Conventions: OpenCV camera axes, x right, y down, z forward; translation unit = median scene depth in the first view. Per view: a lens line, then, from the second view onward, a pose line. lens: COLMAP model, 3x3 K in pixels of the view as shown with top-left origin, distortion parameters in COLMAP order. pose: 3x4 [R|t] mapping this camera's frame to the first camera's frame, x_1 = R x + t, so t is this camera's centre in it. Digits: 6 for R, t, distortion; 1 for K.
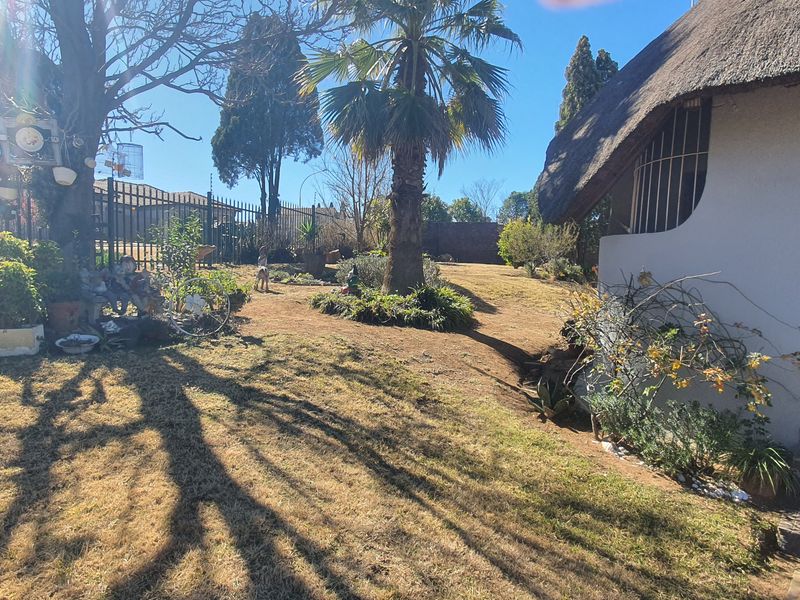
lens RADIAL K [[516.9, 0, 396.4], [0, 516.9, 301.4], [0, 0, 1]] dist [0.004347, -0.010026]
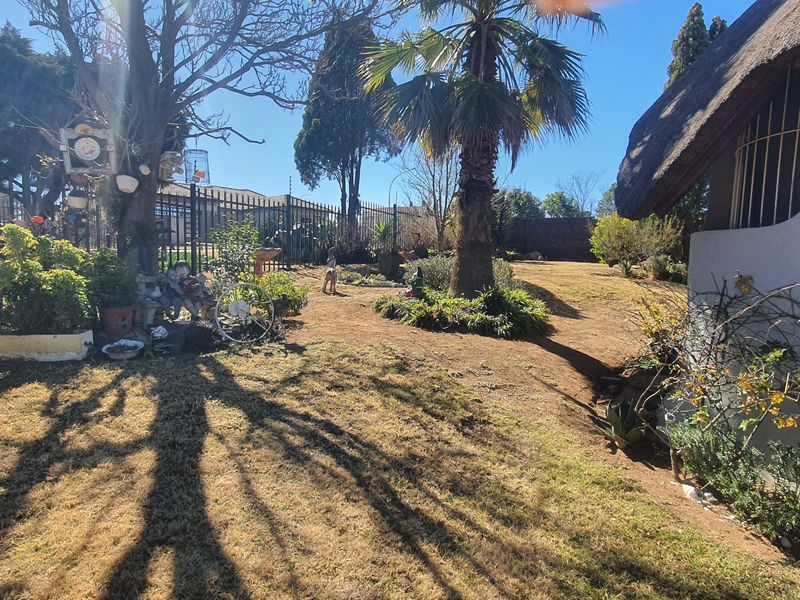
lens RADIAL K [[516.9, 0, 396.4], [0, 516.9, 301.4], [0, 0, 1]] dist [0.004347, -0.010026]
pose [[0.983354, 0.004171, -0.181650, 0.087597], [-0.003422, 0.999984, 0.004435, -0.017810], [0.181665, -0.003740, 0.983353, 0.100425]]
